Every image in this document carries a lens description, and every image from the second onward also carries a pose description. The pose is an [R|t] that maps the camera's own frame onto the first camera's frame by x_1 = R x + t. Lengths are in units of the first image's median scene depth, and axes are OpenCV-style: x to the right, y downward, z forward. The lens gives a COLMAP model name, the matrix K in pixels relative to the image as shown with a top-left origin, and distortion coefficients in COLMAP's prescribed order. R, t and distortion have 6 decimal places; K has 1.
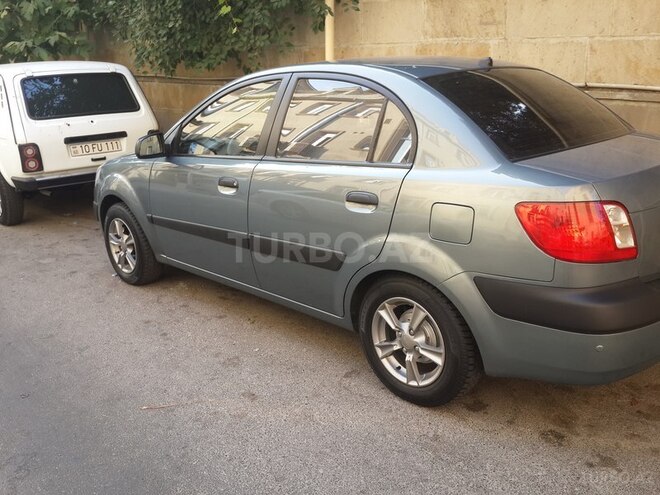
lens RADIAL K [[628.1, 0, 336.3], [0, 628.1, 251.2], [0, 0, 1]] dist [-0.023641, 0.000000]
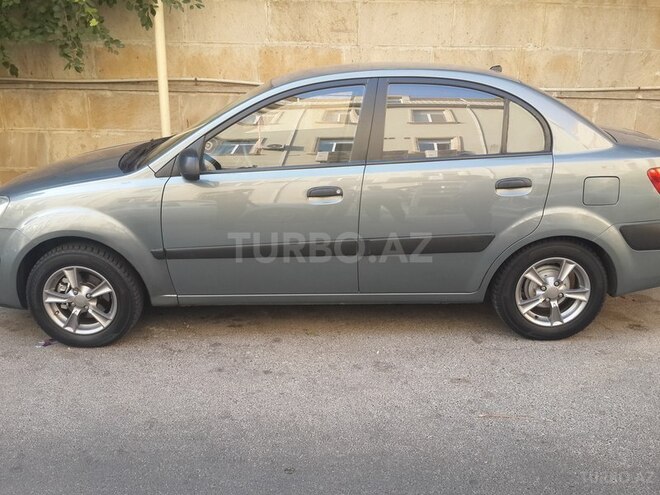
lens RADIAL K [[628.1, 0, 333.2], [0, 628.1, 245.6], [0, 0, 1]] dist [-0.023641, 0.000000]
pose [[0.714091, -0.182529, 0.675838, -0.893797], [0.183818, 0.980424, 0.070568, -0.100895], [-0.675488, 0.073840, 0.733664, 0.317067]]
